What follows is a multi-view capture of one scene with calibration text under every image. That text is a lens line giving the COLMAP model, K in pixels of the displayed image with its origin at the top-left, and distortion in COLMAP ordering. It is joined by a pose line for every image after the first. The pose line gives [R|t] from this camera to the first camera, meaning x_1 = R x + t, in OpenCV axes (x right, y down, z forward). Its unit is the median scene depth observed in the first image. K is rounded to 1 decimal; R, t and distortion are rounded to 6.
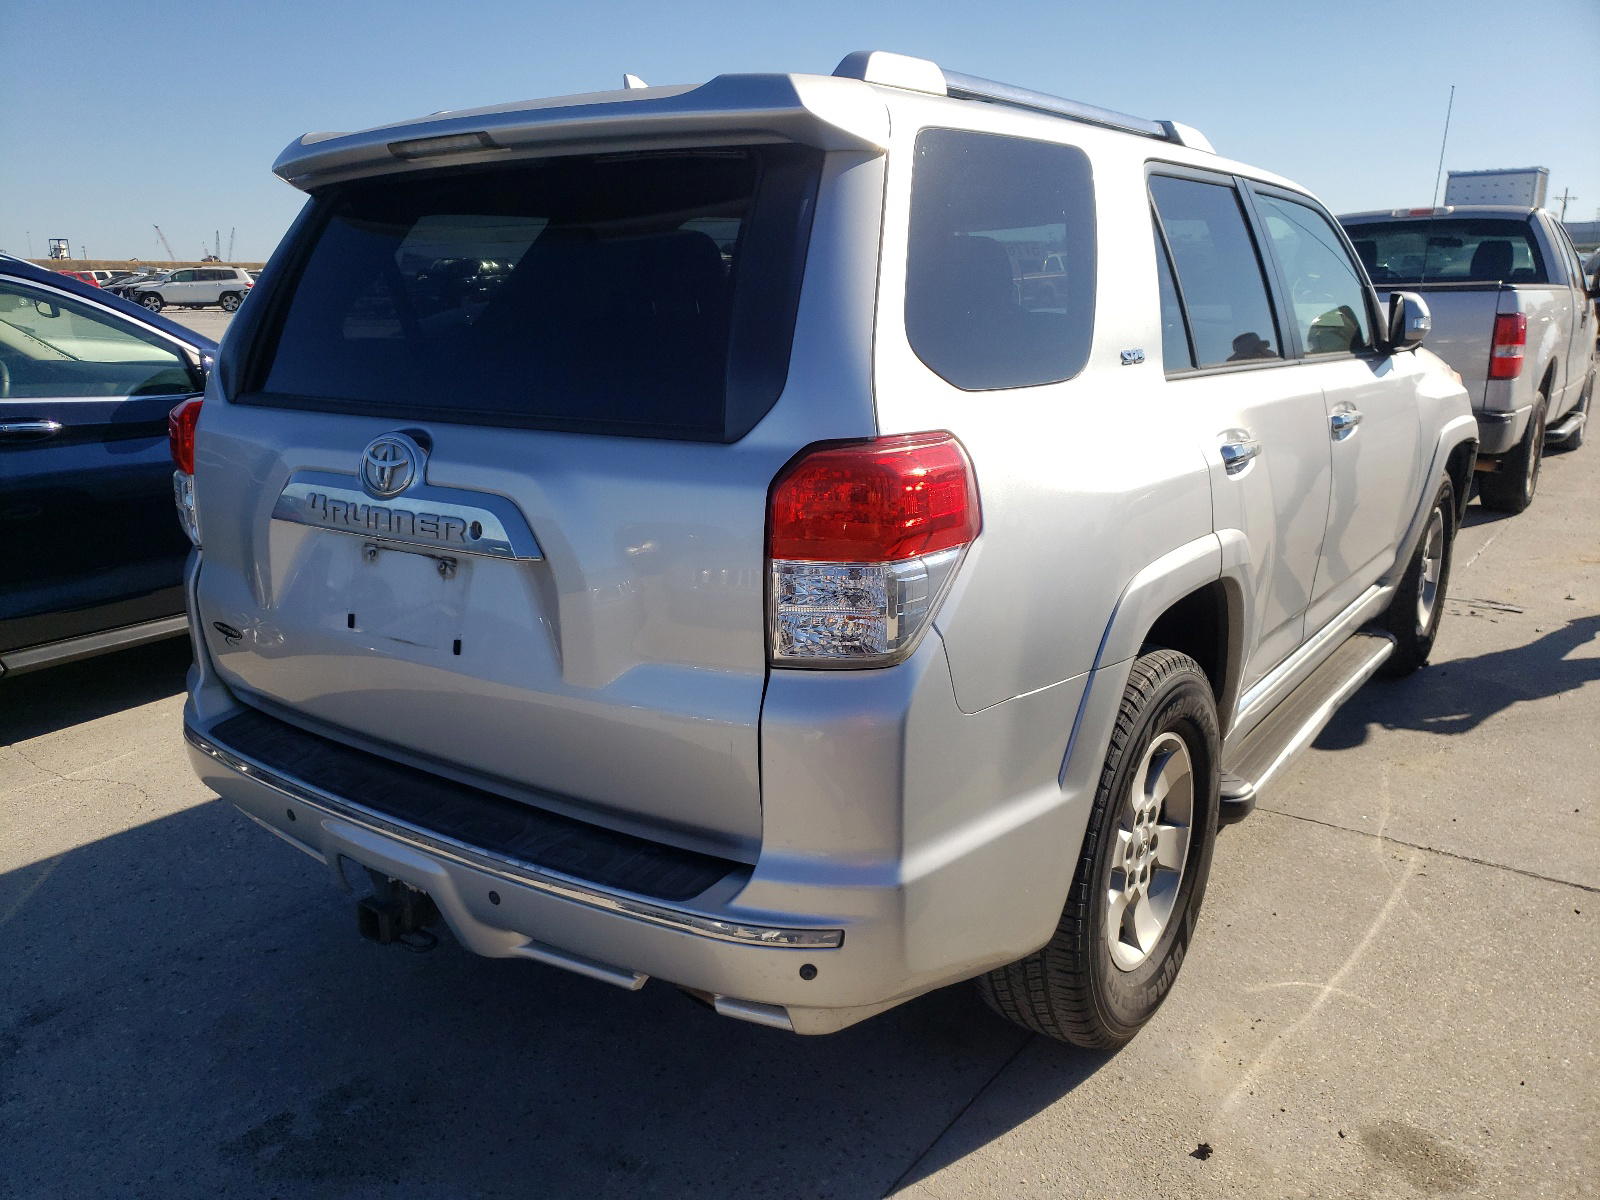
lens RADIAL K [[1247.9, 0, 800.0], [0, 1247.9, 600.0], [0, 0, 1]] dist [0.000316, 0.003020]
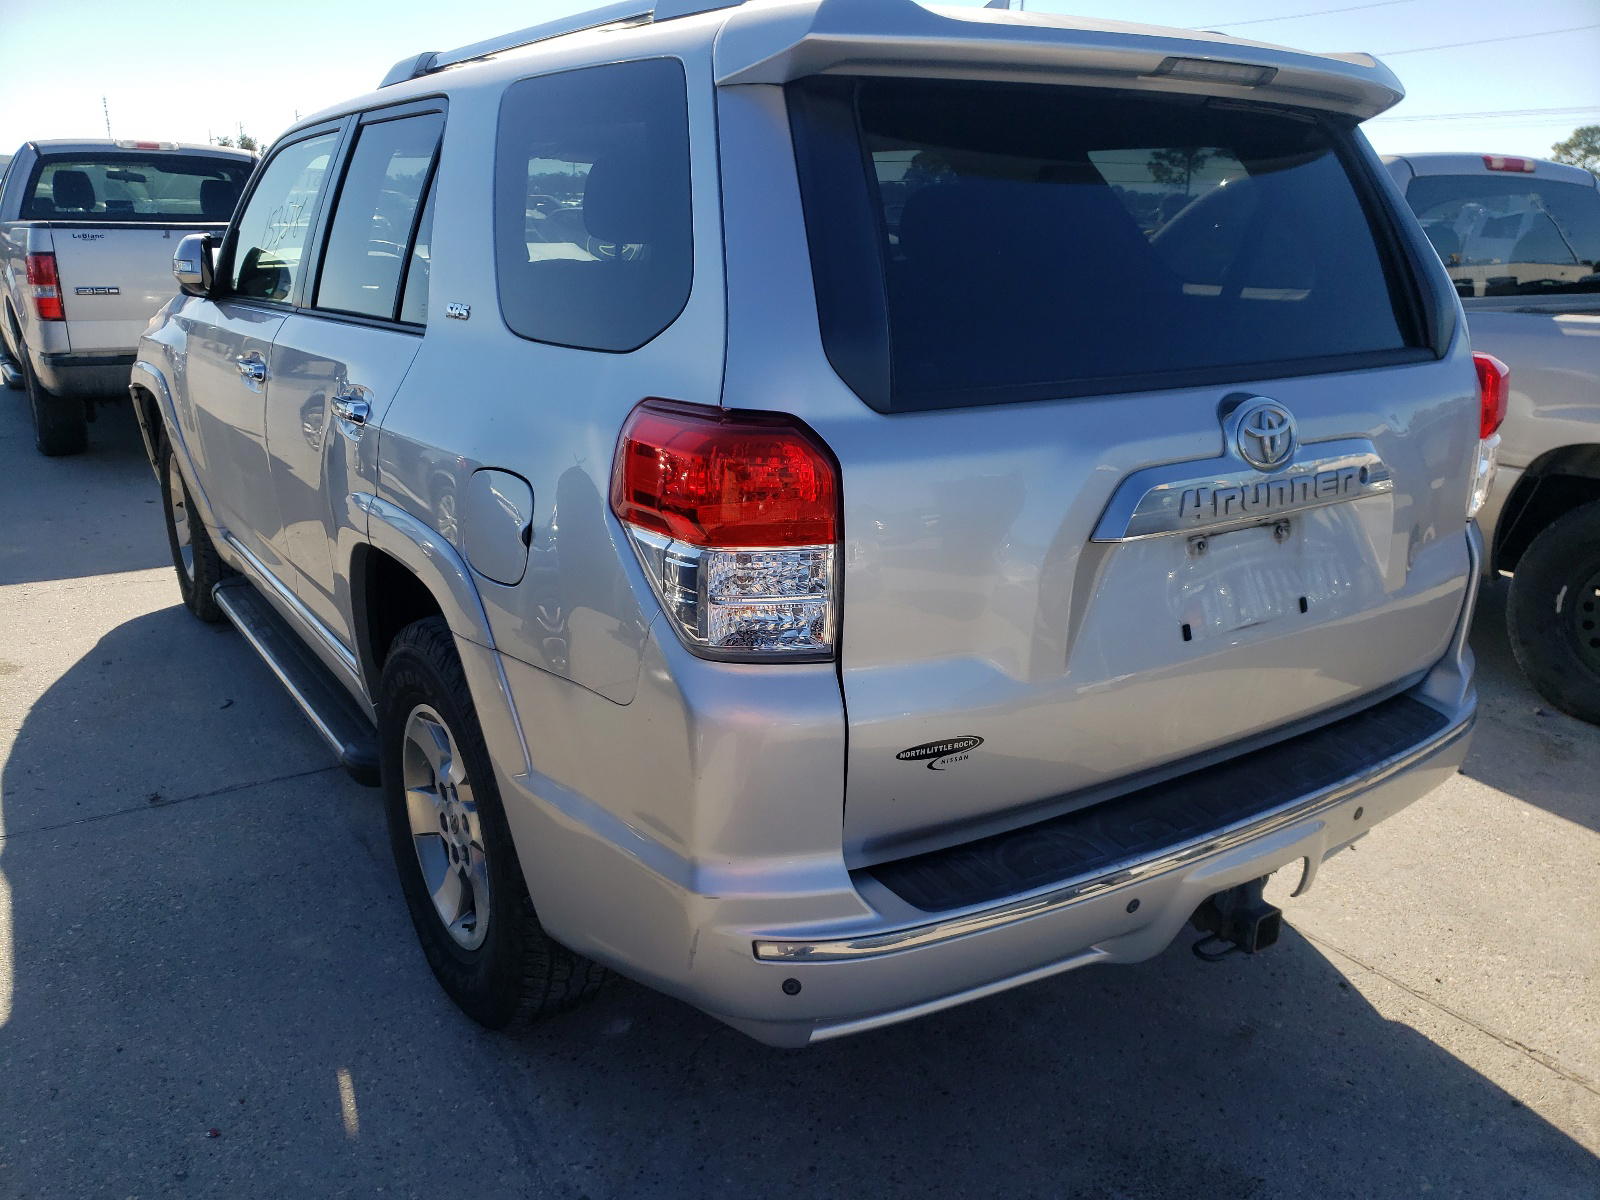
lens RADIAL K [[1247.9, 0, 800.0], [0, 1247.9, 600.0], [0, 0, 1]] dist [0.000316, 0.003020]
pose [[0.379053, -0.261312, 0.887713, -1.244551], [0.217833, 0.957540, 0.188851, -0.228335], [-0.899371, 0.121789, 0.419881, 0.906468]]
